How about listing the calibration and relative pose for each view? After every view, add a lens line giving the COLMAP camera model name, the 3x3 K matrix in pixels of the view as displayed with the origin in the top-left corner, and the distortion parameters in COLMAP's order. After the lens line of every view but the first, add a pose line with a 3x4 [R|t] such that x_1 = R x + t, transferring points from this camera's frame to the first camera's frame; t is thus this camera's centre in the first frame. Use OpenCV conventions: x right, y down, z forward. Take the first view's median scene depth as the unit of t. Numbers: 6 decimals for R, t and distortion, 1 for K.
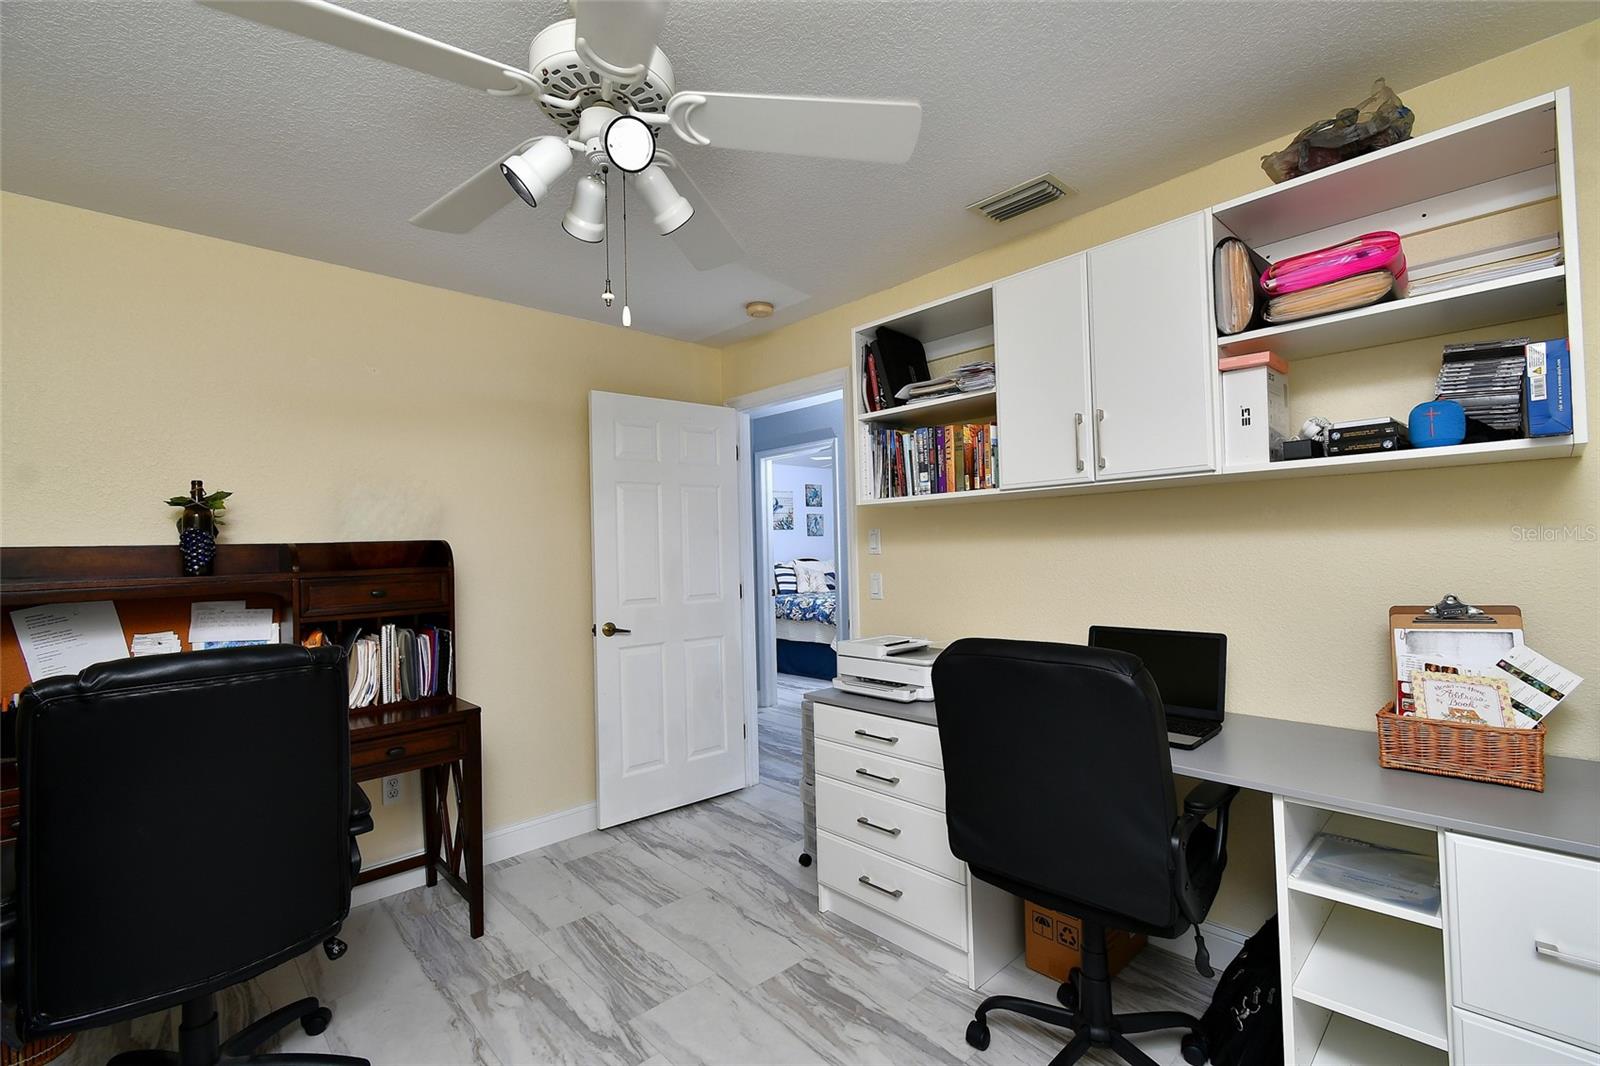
lens RADIAL K [[703.4, 0, 796.4], [0, 703.4, 535.0], [0, 0, 1]] dist [0.004031, 0.000110]
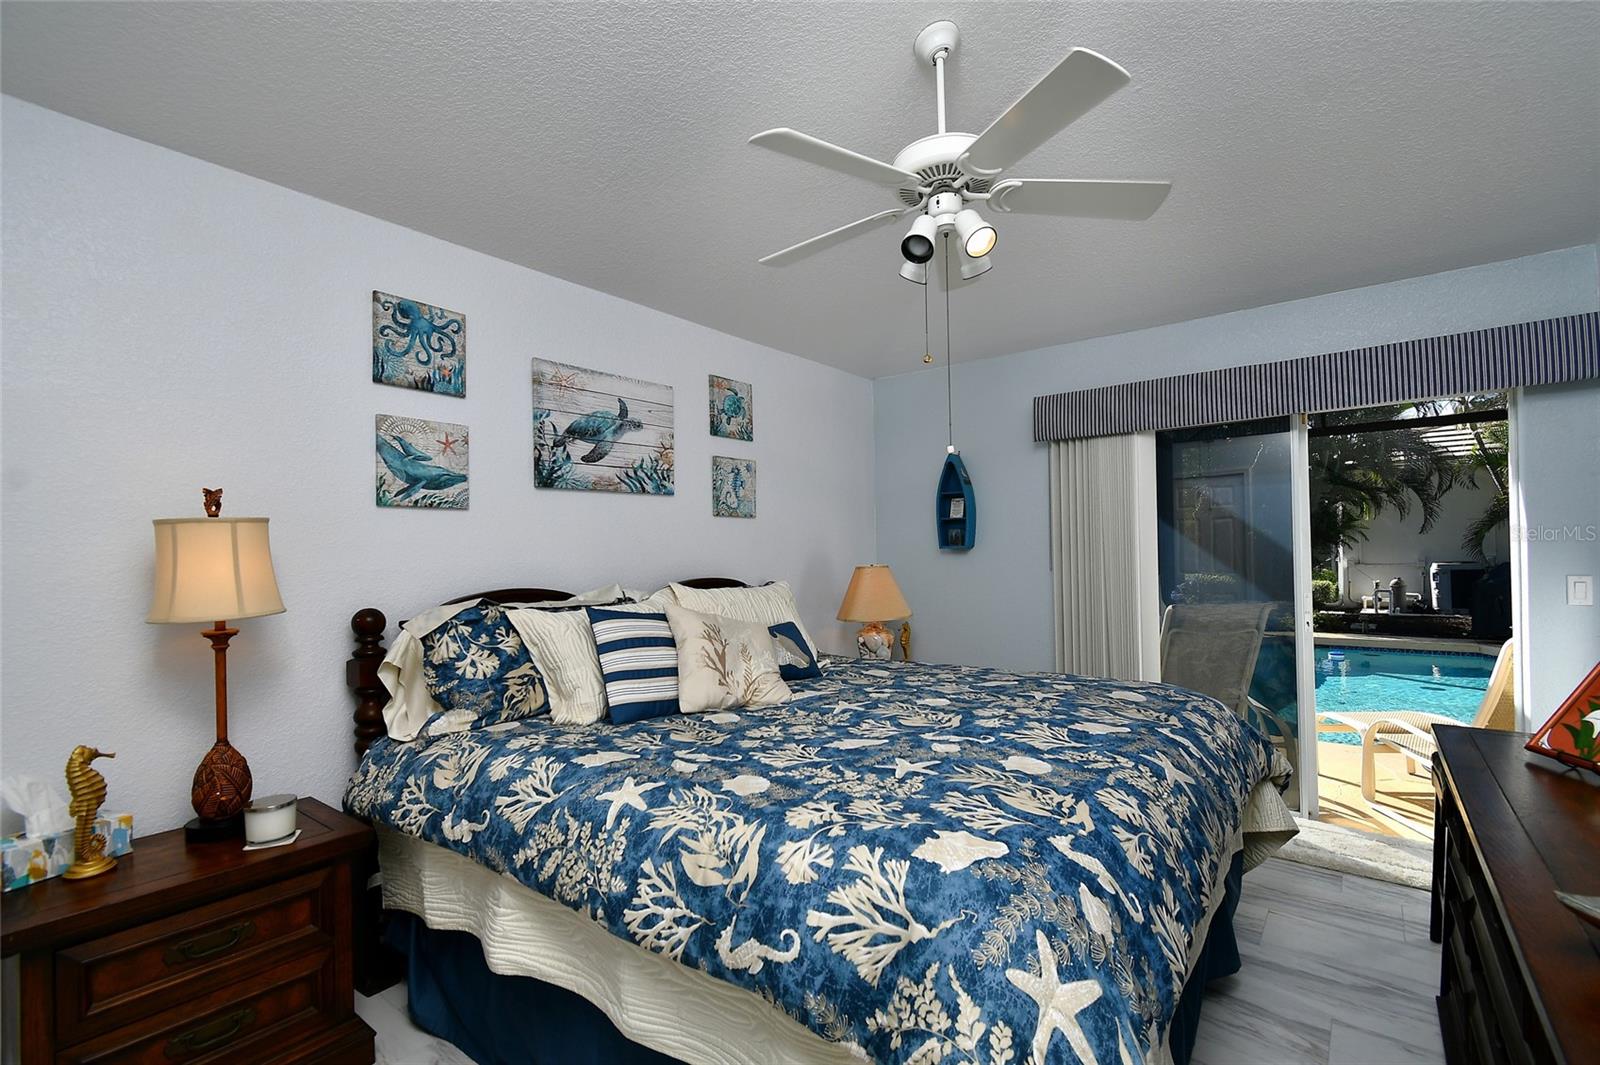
lens RADIAL K [[703.4, 0, 798.5], [0, 703.4, 527.8], [0, 0, 1]] dist [0.004031, 0.000110]
pose [[0.988501, 0.015374, 0.150429, 0.004917], [-0.012286, 0.999695, -0.021433, 0.015360], [-0.150713, 0.019339, 0.988388, 0.652387]]
